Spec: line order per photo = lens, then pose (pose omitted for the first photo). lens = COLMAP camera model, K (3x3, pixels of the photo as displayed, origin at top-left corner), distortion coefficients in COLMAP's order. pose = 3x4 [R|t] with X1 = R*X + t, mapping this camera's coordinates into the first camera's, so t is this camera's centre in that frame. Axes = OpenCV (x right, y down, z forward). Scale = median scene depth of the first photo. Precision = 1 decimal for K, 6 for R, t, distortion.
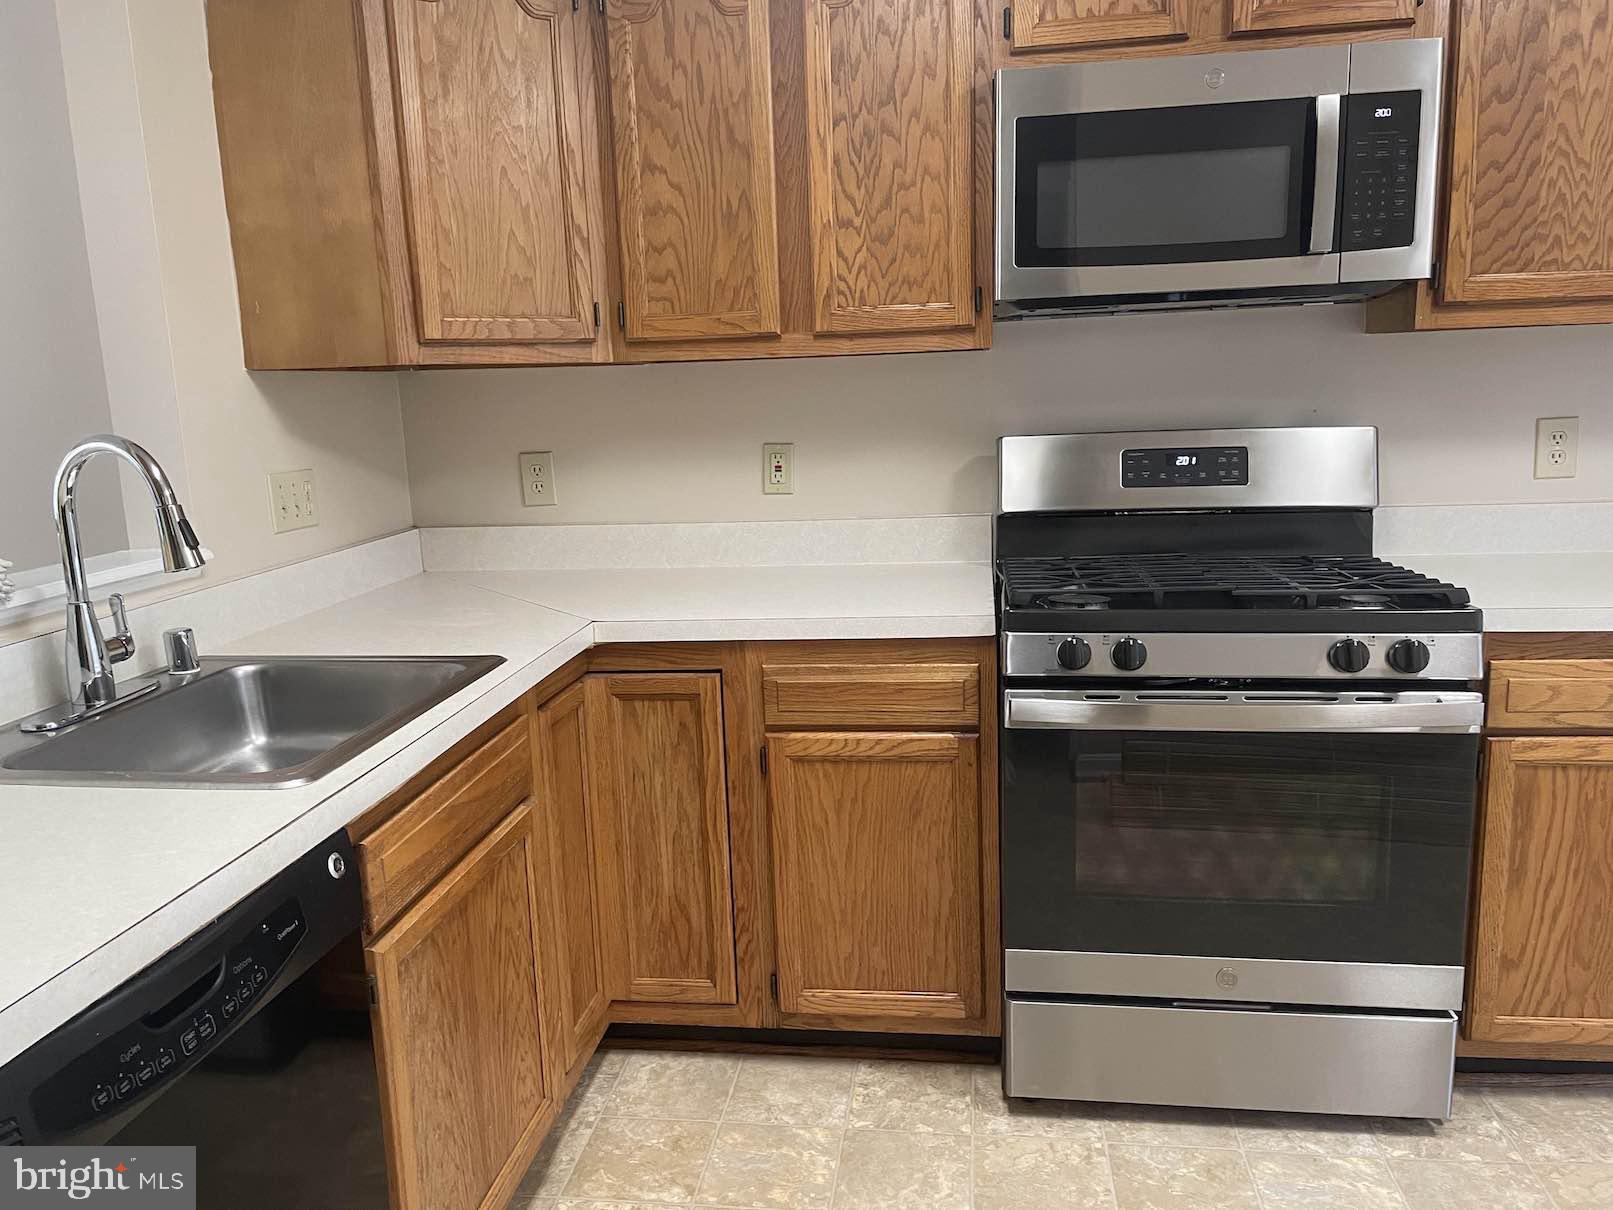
lens RADIAL K [[1201.5, 0, 806.5], [0, 1201.5, 605.0], [0, 0, 1]] dist [0.005839, 0.002649]
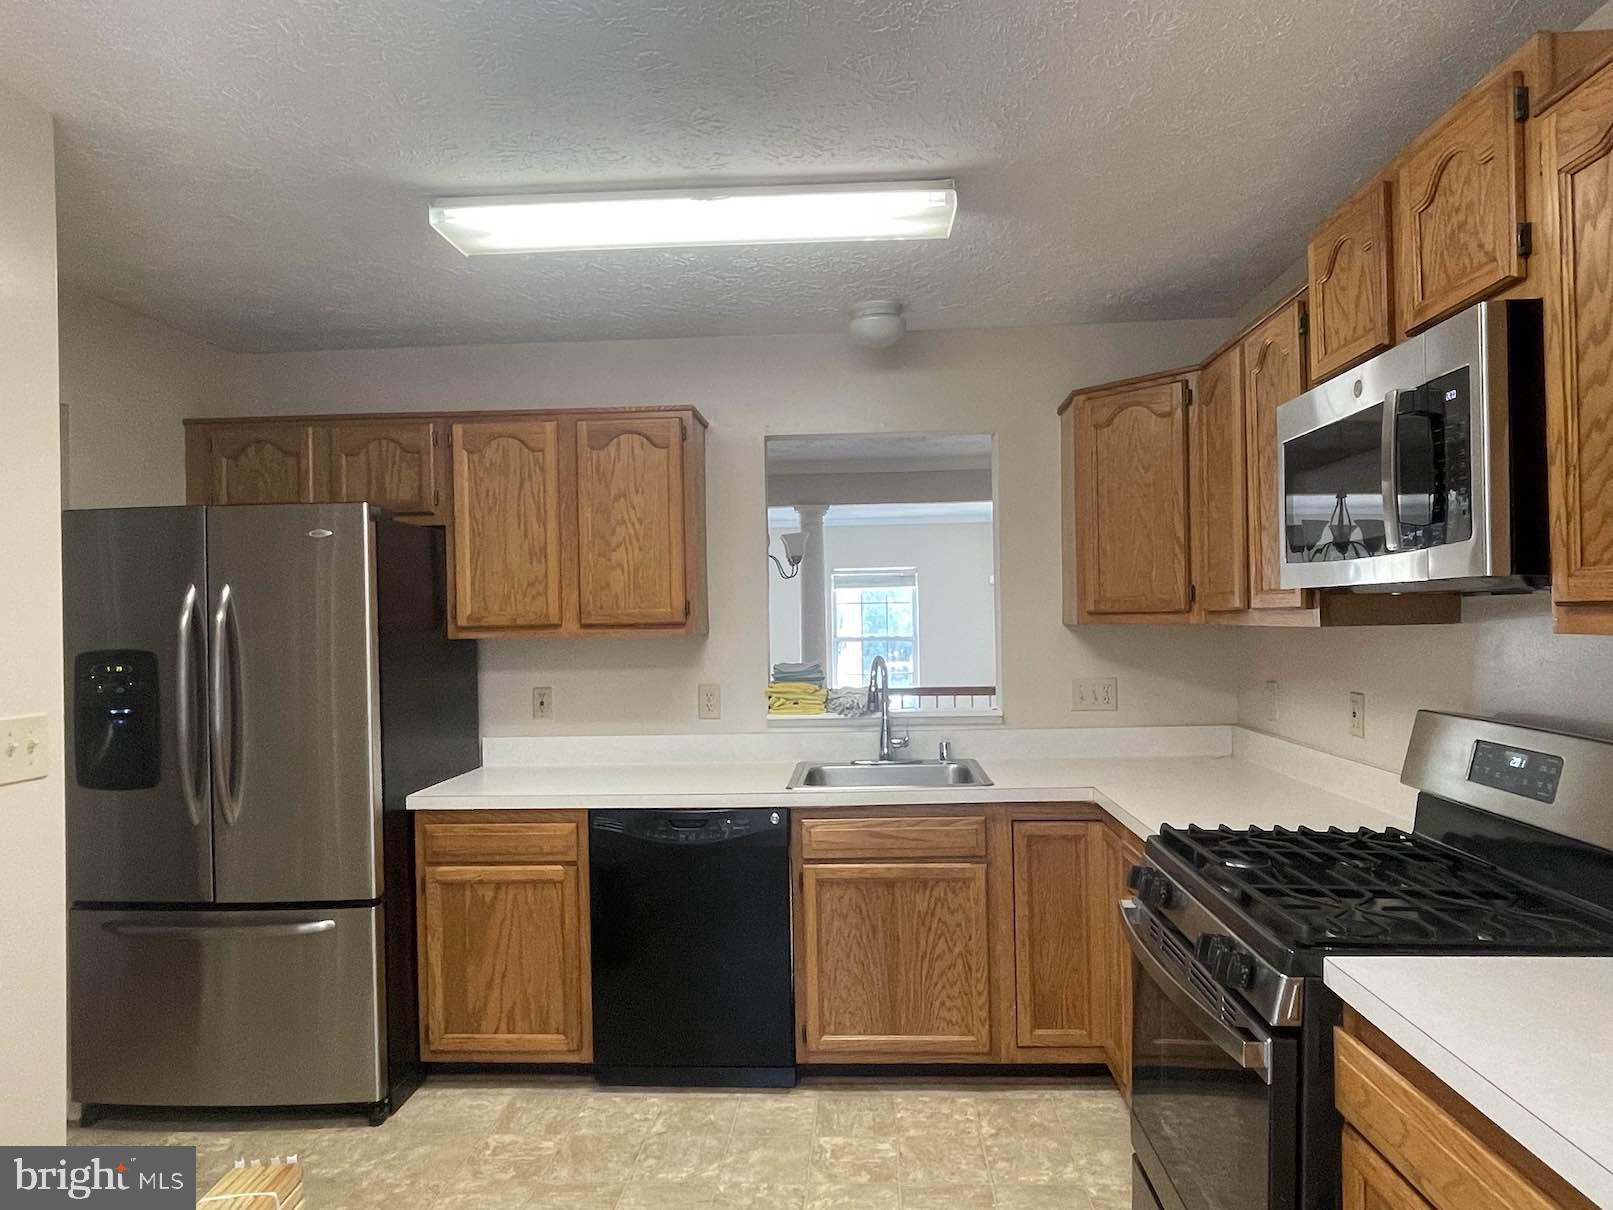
lens RADIAL K [[969.8, 0, 806.5], [0, 969.8, 605.0], [0, 0, 1]] dist [-0.052115, -0.000274]
pose [[0.092543, 0.020700, -0.995494, 1.086655], [-0.171563, 0.985163, 0.004536, -0.172362], [0.980817, 0.170370, 0.094721, 0.481257]]
